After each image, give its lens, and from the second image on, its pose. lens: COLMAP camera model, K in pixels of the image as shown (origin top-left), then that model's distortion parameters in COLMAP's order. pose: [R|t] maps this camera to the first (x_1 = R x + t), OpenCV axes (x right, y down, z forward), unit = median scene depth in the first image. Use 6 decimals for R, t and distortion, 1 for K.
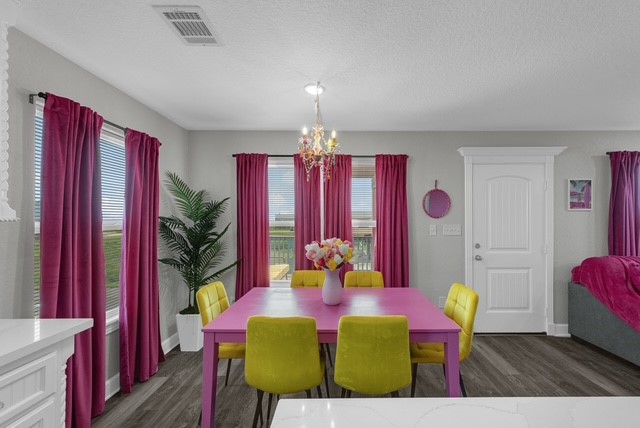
lens RADIAL K [[255.0, 0, 322.4], [0, 255.0, 219.7], [0, 0, 1]] dist [0.002219, 0.001161]
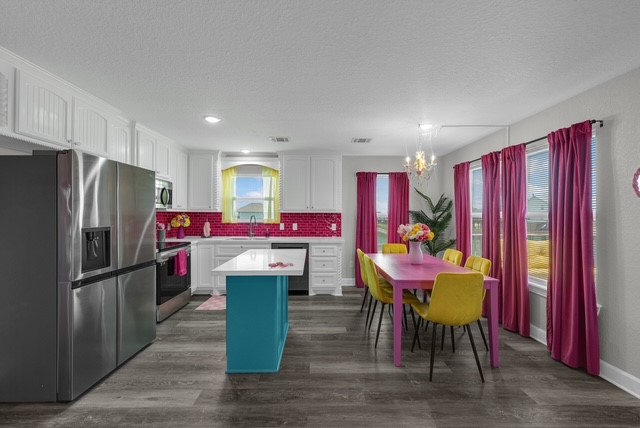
lens RADIAL K [[255.0, 0, 318.1], [0, 255.0, 214.2], [0, 0, 1]] dist [0.002219, 0.001161]
pose [[0.007401, -0.002930, -0.999968, 0.992164], [0.013165, 0.999909, -0.002832, 0.002428], [0.999886, -0.013144, 0.007439, 0.215160]]
